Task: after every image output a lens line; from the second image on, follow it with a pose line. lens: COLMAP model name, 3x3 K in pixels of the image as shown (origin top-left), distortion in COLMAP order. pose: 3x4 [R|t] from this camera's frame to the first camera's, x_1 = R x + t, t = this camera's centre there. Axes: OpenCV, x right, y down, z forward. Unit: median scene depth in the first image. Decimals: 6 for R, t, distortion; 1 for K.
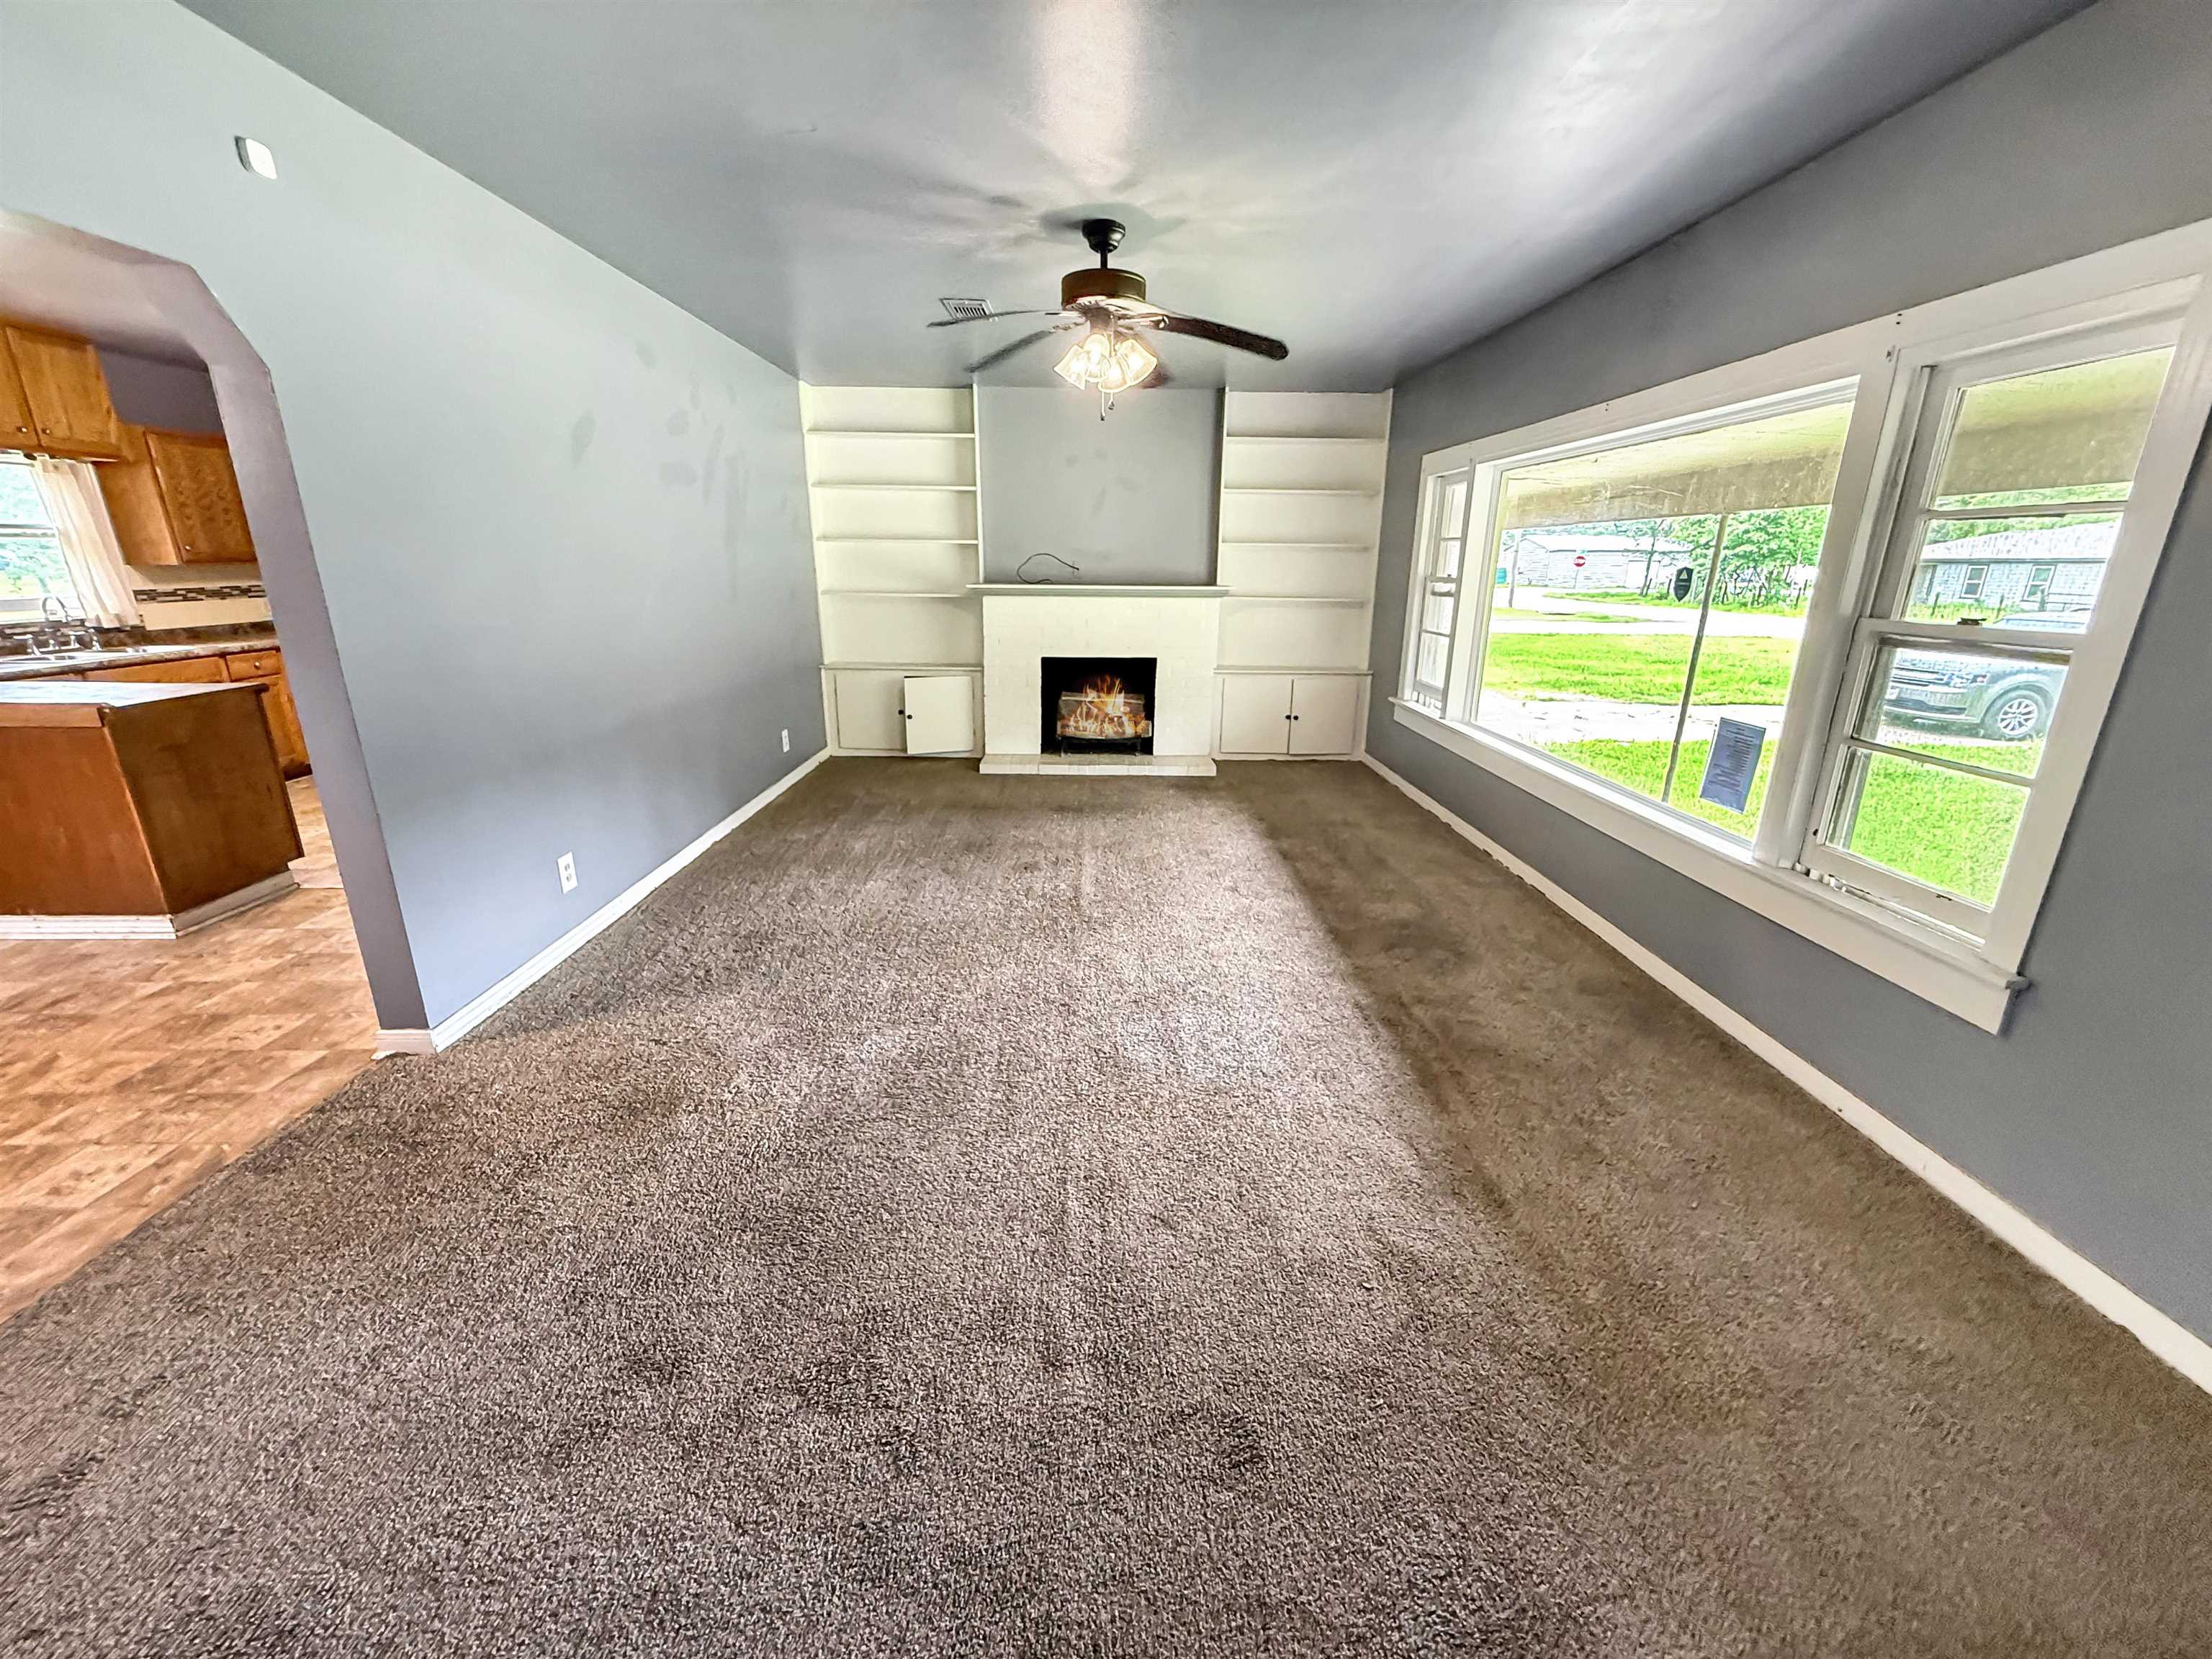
lens RADIAL K [[882.9, 0, 1102.3], [0, 882.9, 826.9], [0, 0, 1]] dist [0.000993, 0.000212]
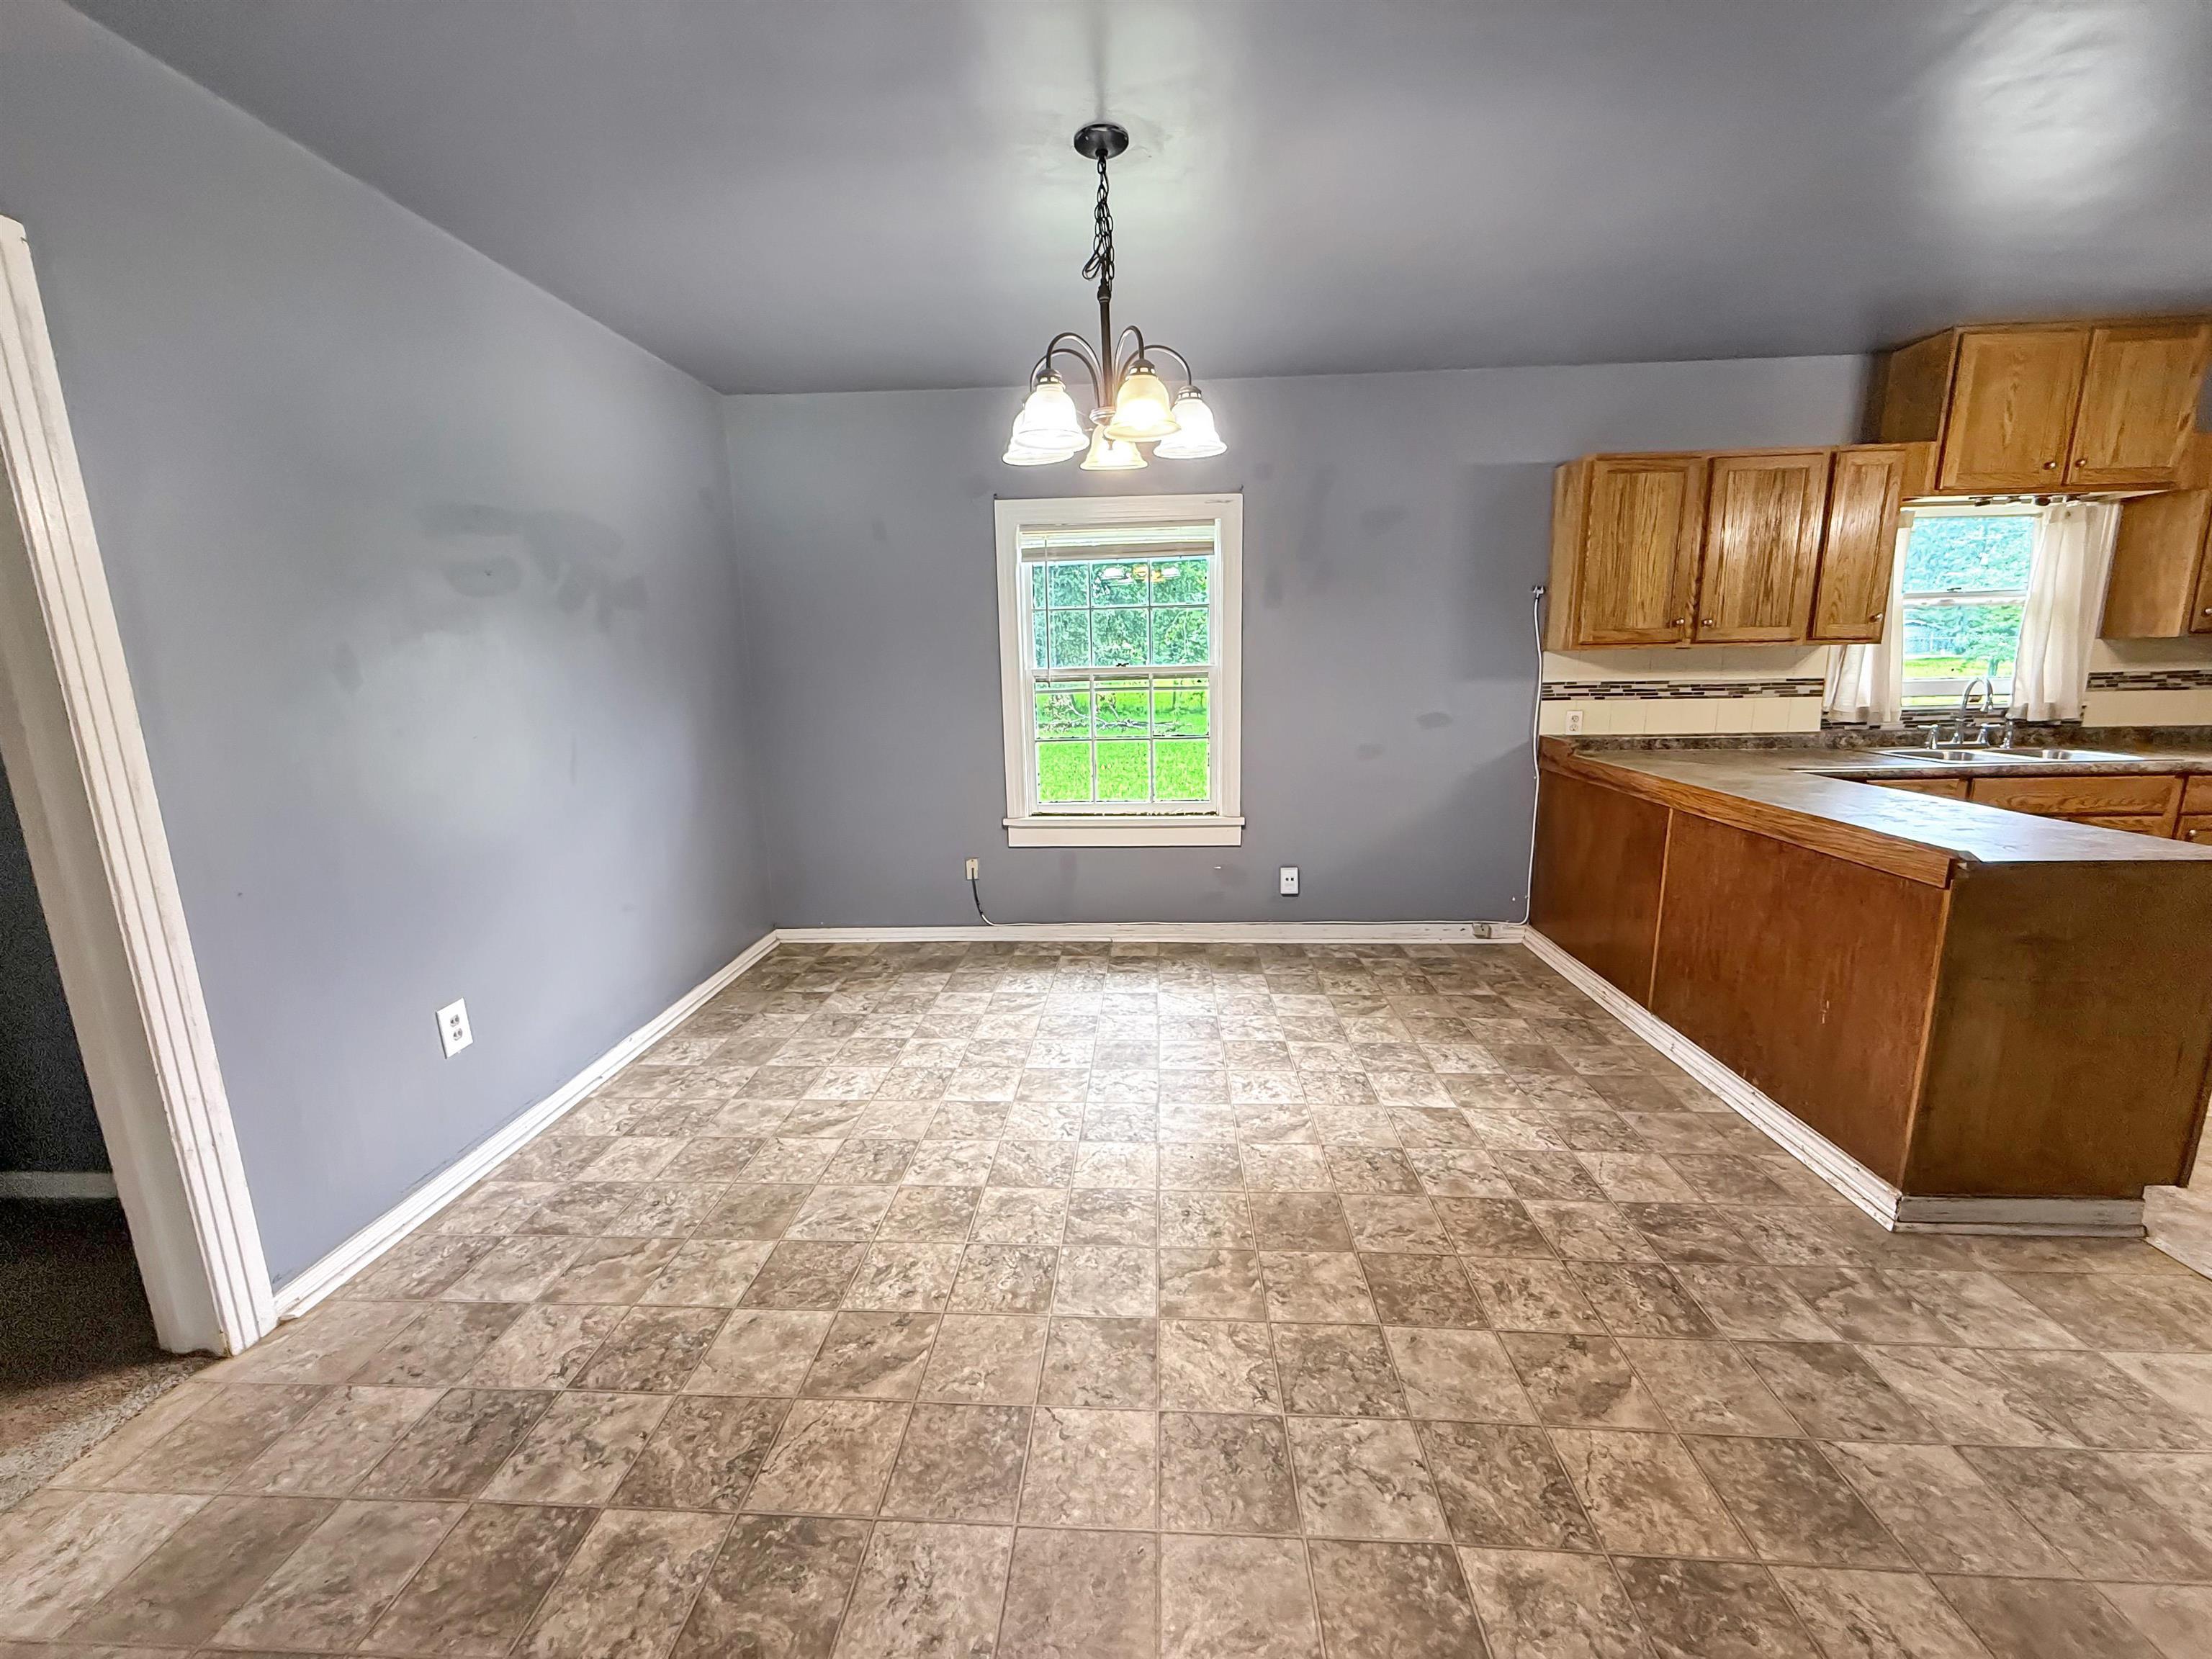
lens RADIAL K [[882.9, 0, 1102.5], [0, 882.9, 828.5], [0, 0, 1]] dist [0.000993, 0.000212]
pose [[-0.068848, 0.186702, -0.980001, -0.423400], [-0.273804, 0.941074, 0.198521, -0.096424], [0.959318, 0.281996, -0.013671, 0.371564]]
